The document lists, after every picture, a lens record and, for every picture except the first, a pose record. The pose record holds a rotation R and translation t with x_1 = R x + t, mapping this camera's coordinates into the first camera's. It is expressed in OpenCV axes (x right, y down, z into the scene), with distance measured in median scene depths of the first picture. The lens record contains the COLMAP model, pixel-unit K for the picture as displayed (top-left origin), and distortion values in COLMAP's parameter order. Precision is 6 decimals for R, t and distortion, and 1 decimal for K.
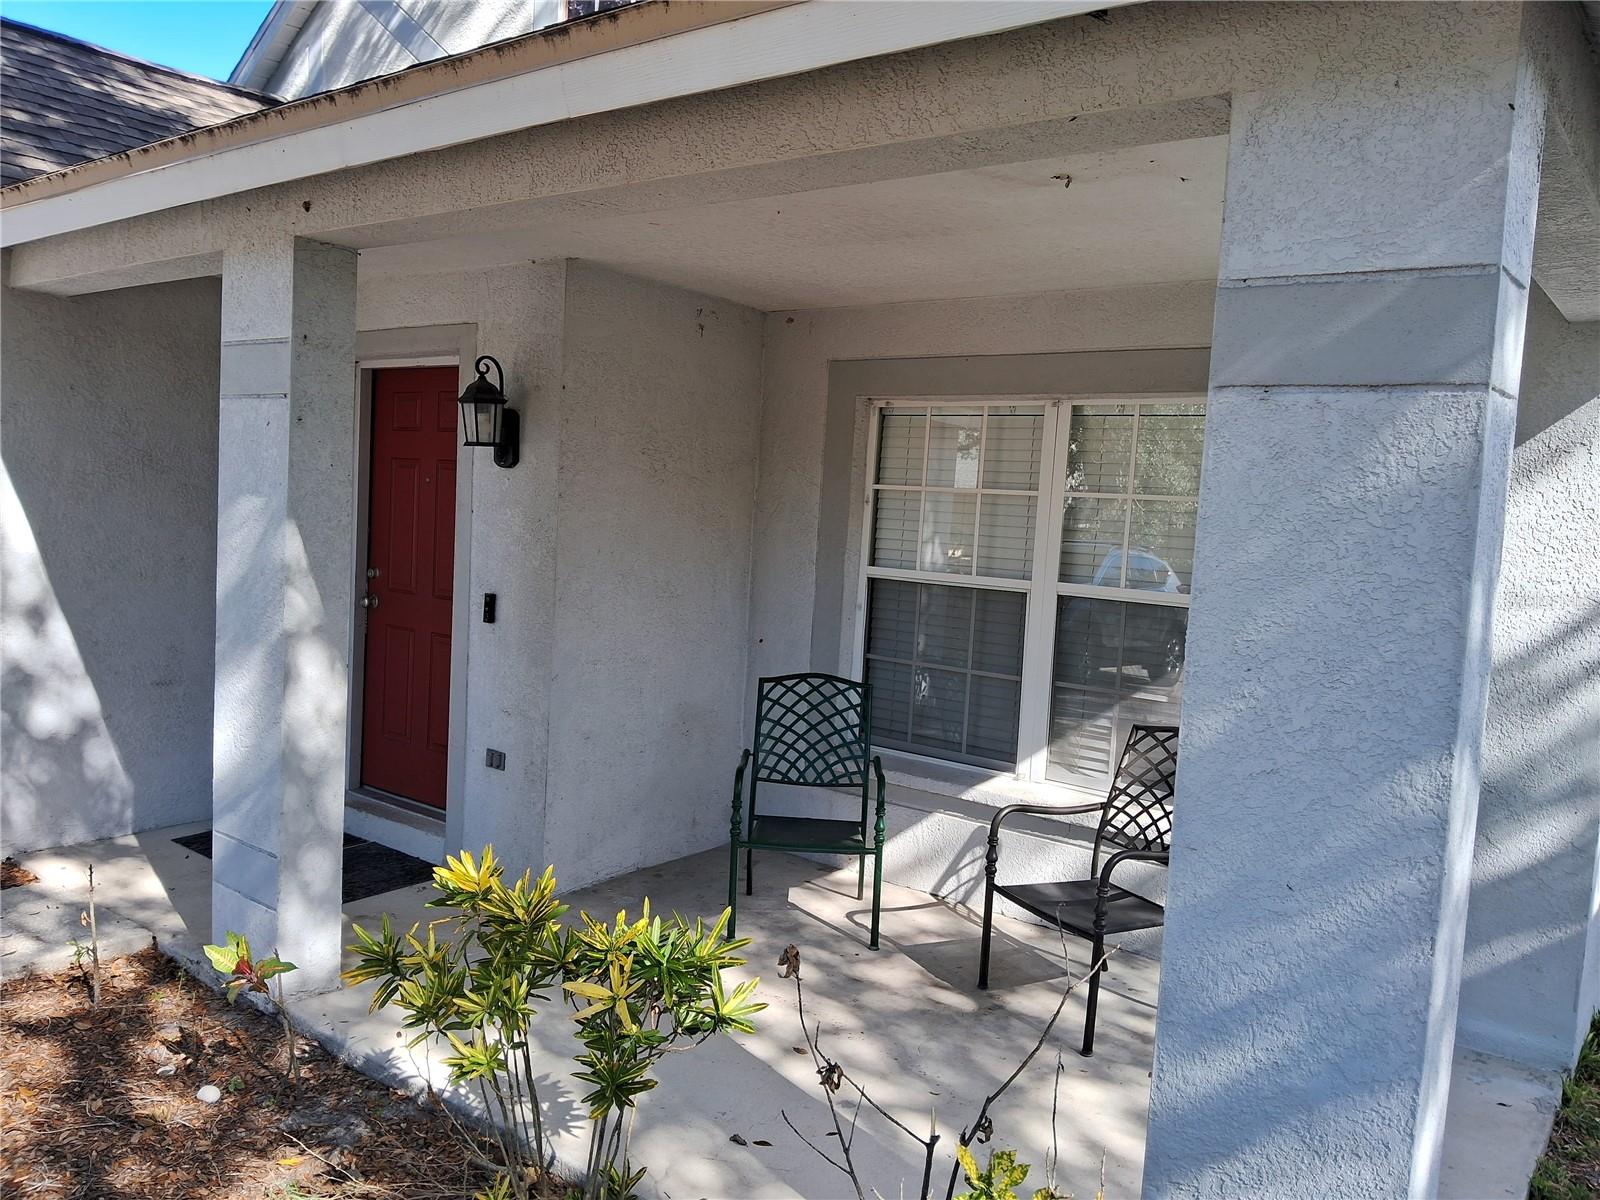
lens RADIAL K [[1251.6, 0, 800.6], [0, 1251.6, 600.8], [0, 0, 1]] dist [0.056012, -0.105530]
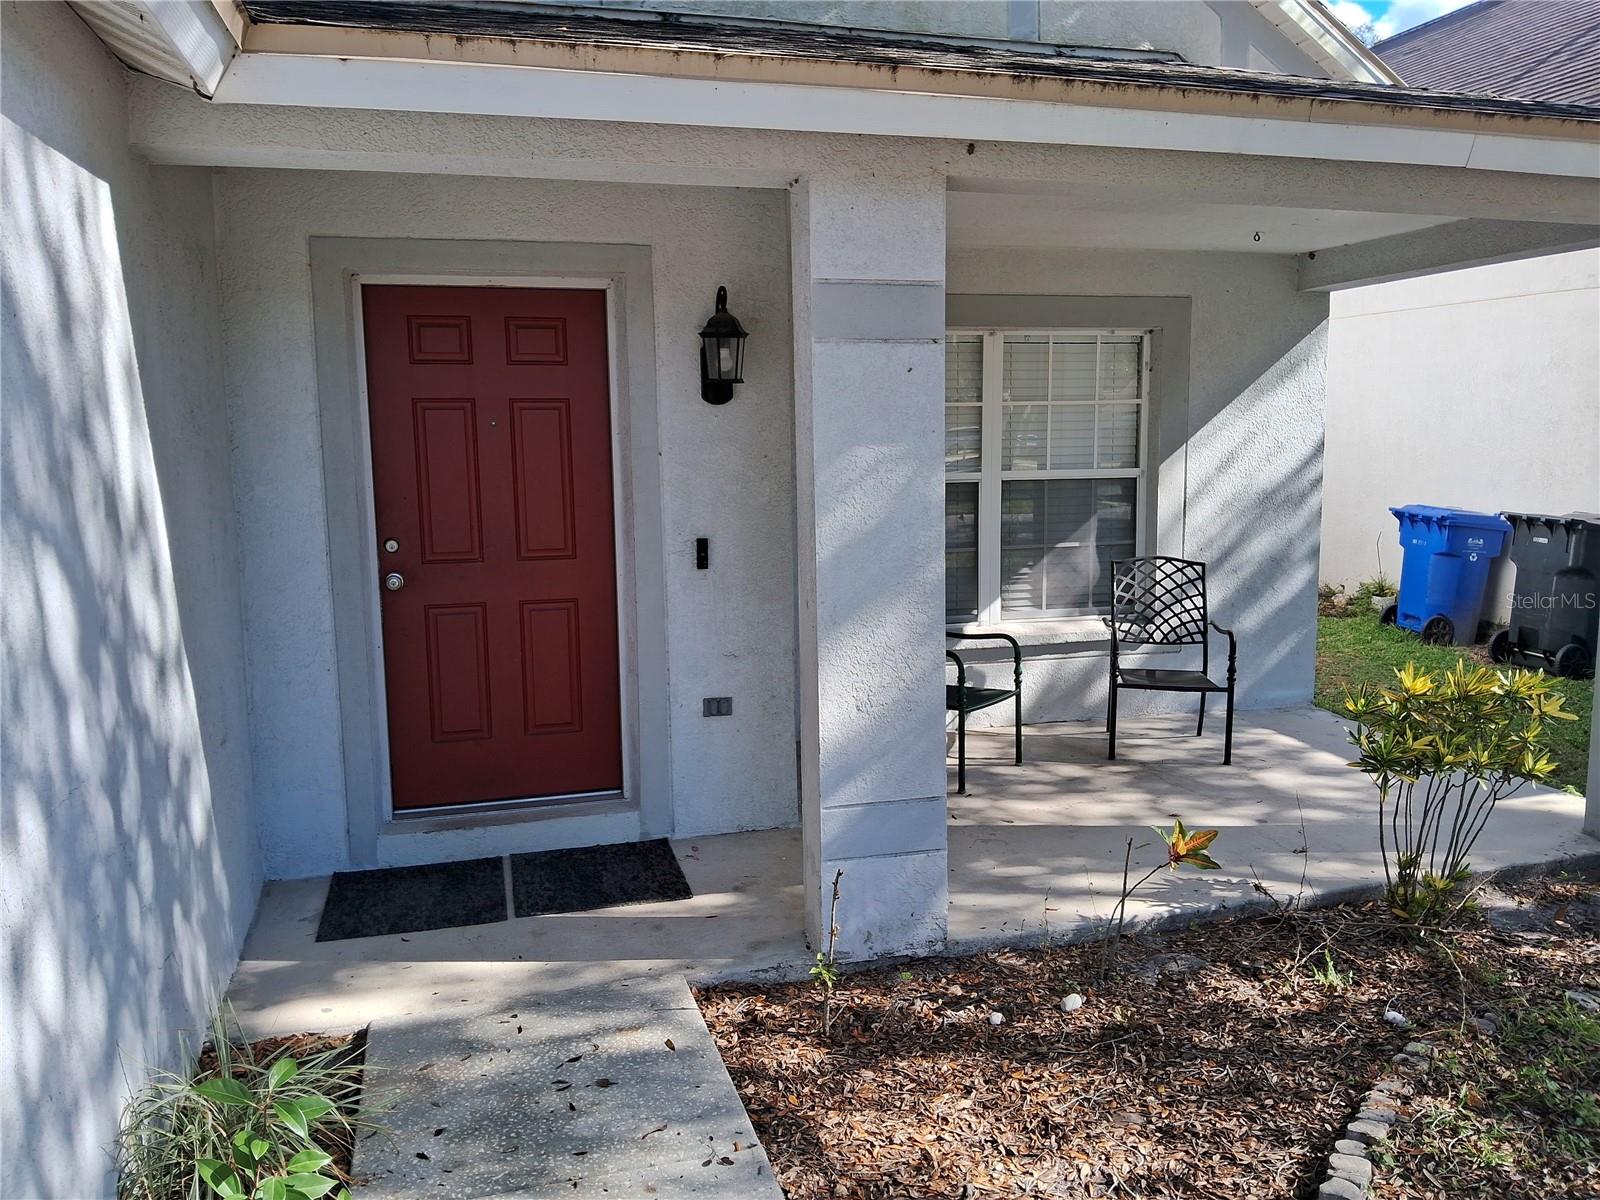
lens RADIAL K [[1251.6, 0, 800.6], [0, 1251.6, 600.8], [0, 0, 1]] dist [0.056012, -0.105530]
pose [[0.585448, -0.173562, 0.791913, -0.999256], [0.106203, 0.984816, 0.137326, -0.084462], [-0.803723, 0.003706, 0.594991, 0.388422]]
